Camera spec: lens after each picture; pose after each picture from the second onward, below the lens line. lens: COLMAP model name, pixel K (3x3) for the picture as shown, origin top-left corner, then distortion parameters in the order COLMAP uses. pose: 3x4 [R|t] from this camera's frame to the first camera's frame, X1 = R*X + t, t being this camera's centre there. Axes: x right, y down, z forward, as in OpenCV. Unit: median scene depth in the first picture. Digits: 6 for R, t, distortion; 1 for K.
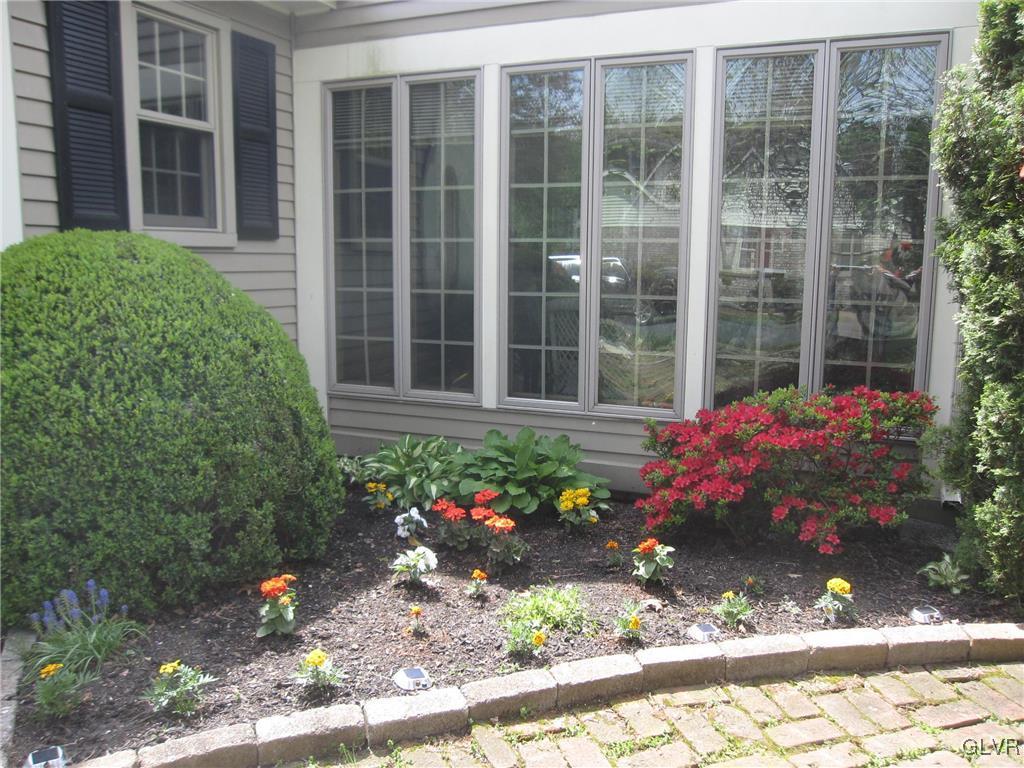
lens RADIAL K [[847.8, 0, 511.1], [0, 847.8, 383.0], [0, 0, 1]] dist [-0.060335, -0.001158]
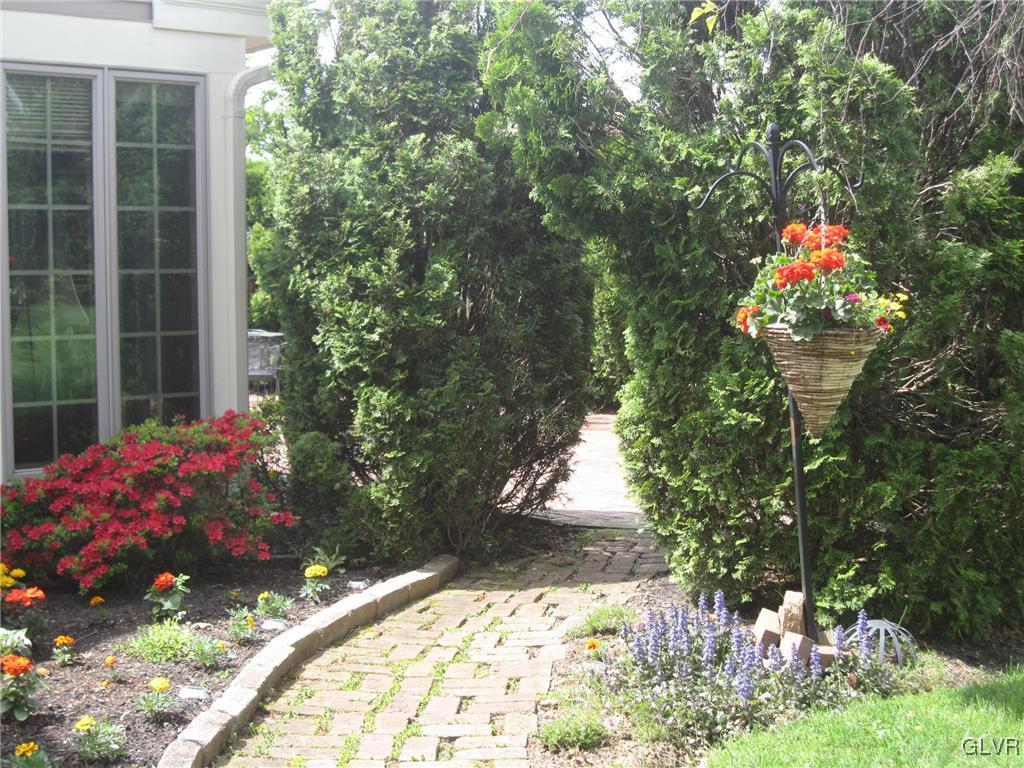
lens RADIAL K [[1567.9, 0, 511.5], [0, 1567.9, 384.4], [0, 0, 1]] dist [-0.010415, 0.000000]
pose [[0.425981, -0.066101, 0.902314, -1.416592], [0.145092, 0.989410, 0.003984, 0.016921], [-0.893022, 0.129222, 0.431060, -0.205521]]
